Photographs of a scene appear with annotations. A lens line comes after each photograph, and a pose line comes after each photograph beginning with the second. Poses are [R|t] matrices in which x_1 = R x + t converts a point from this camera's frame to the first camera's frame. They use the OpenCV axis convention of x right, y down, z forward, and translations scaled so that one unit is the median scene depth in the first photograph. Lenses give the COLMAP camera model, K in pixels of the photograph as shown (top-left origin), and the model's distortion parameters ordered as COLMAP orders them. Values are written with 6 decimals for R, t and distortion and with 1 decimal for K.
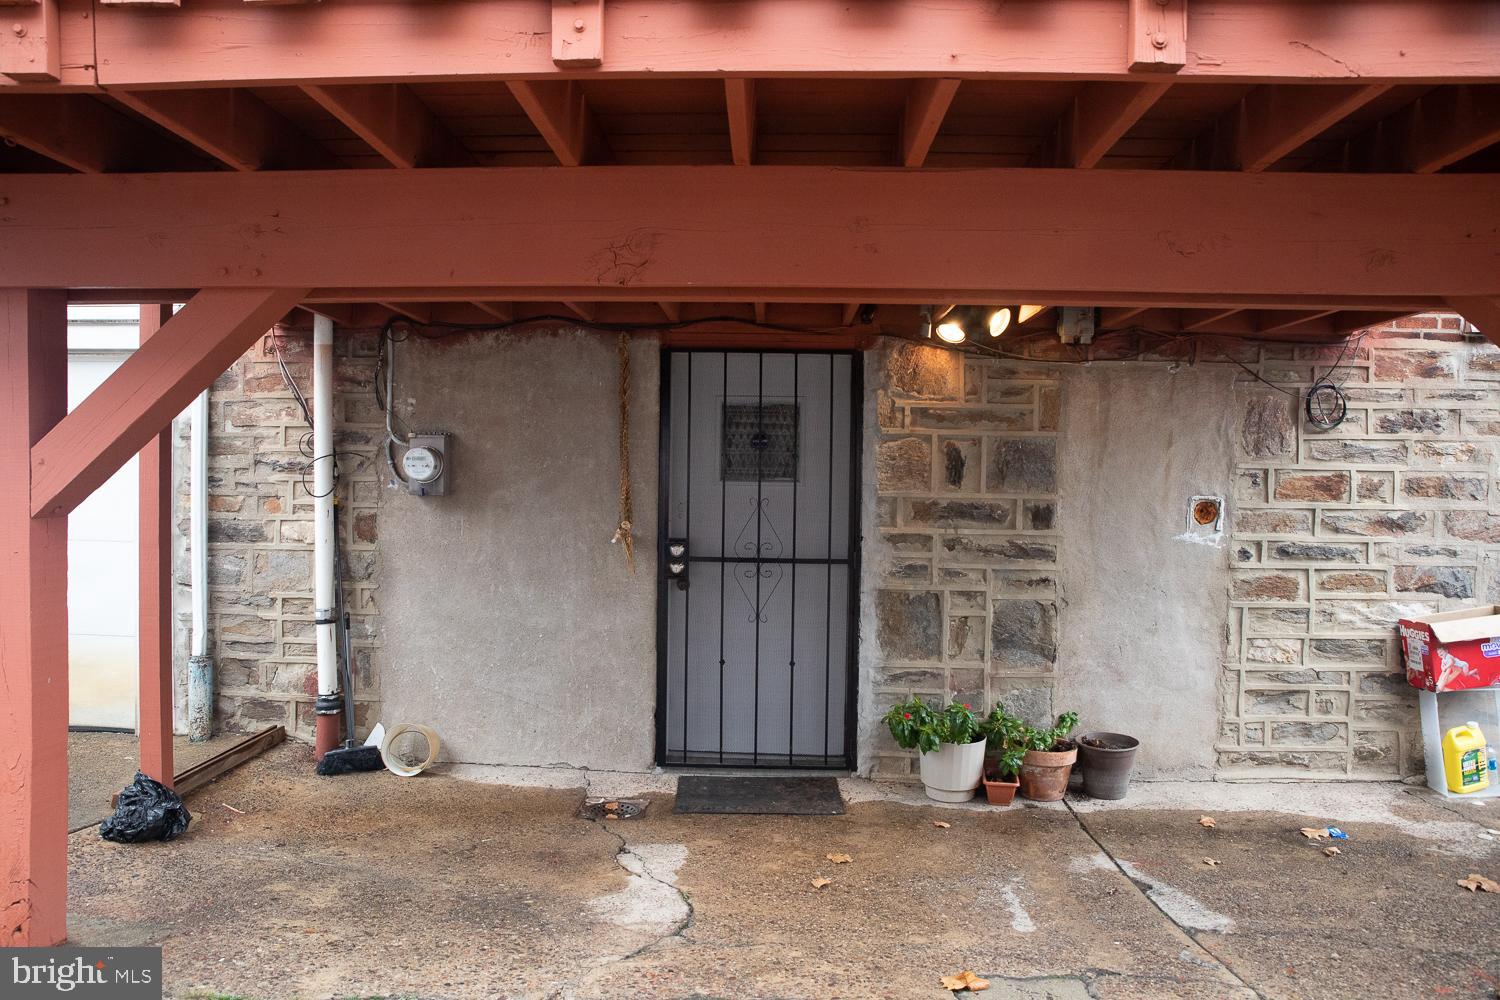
lens RADIAL K [[989.5, 0, 741.6], [0, 989.5, 500.7], [0, 0, 1]] dist [-0.136257, 0.091344]
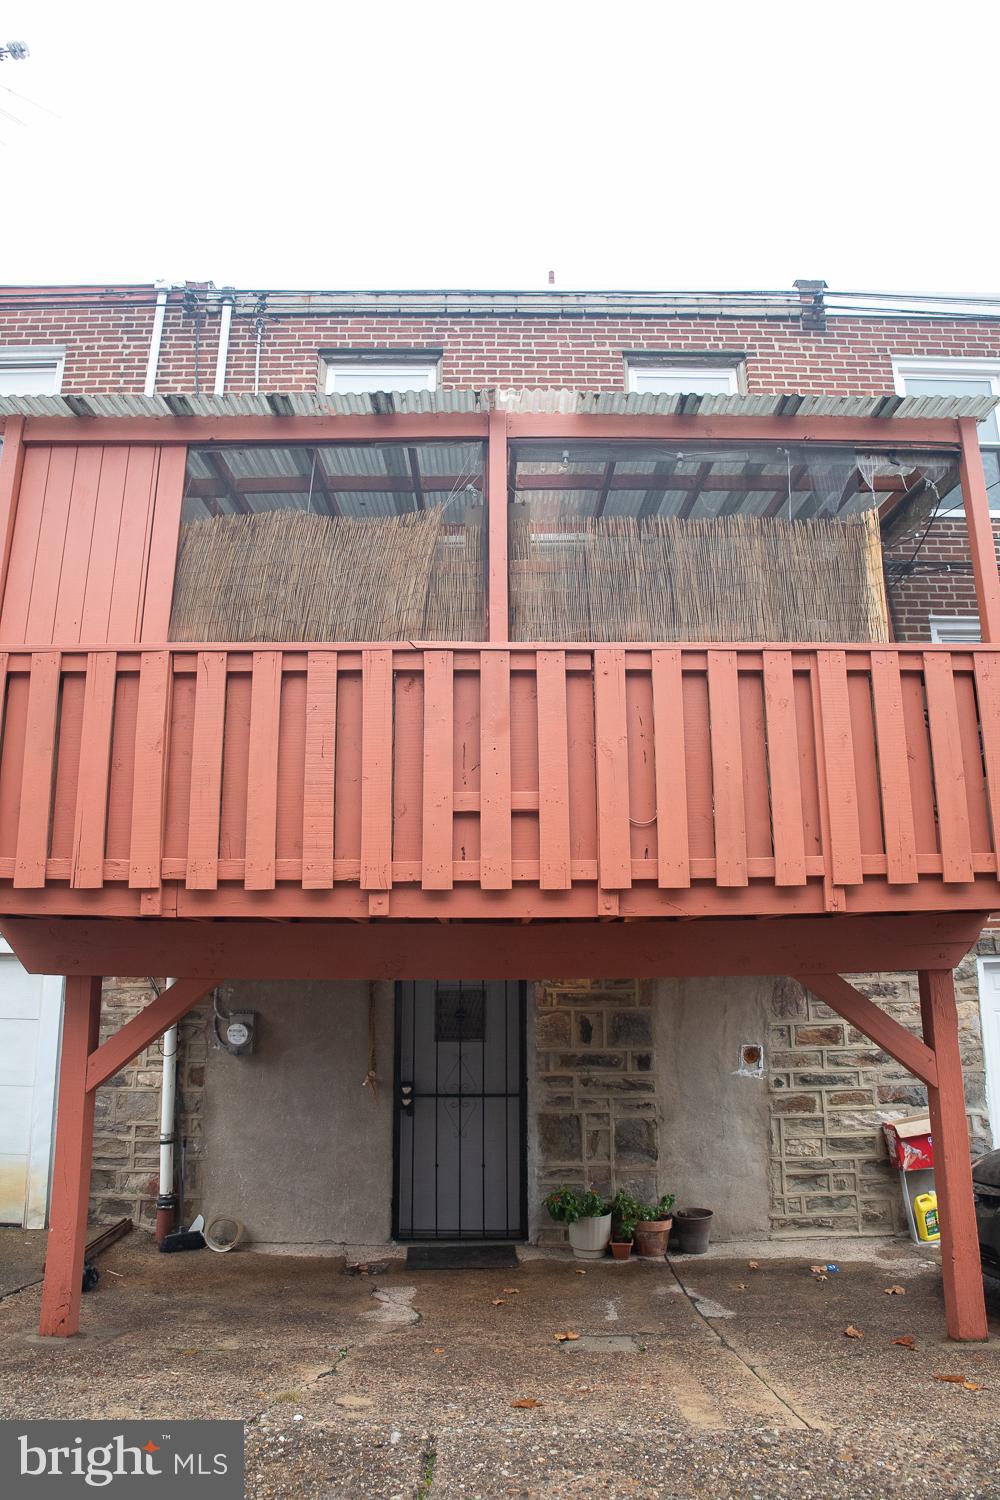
lens RADIAL K [[989.5, 0, 505.3], [0, 989.5, 745.1], [0, 0, 1]] dist [-0.136257, 0.091344]
pose [[0.998489, -0.005447, 0.054689, 0.007559], [0.018891, 0.968460, -0.248451, -0.090862], [-0.051611, 0.249109, 0.967099, -0.602058]]
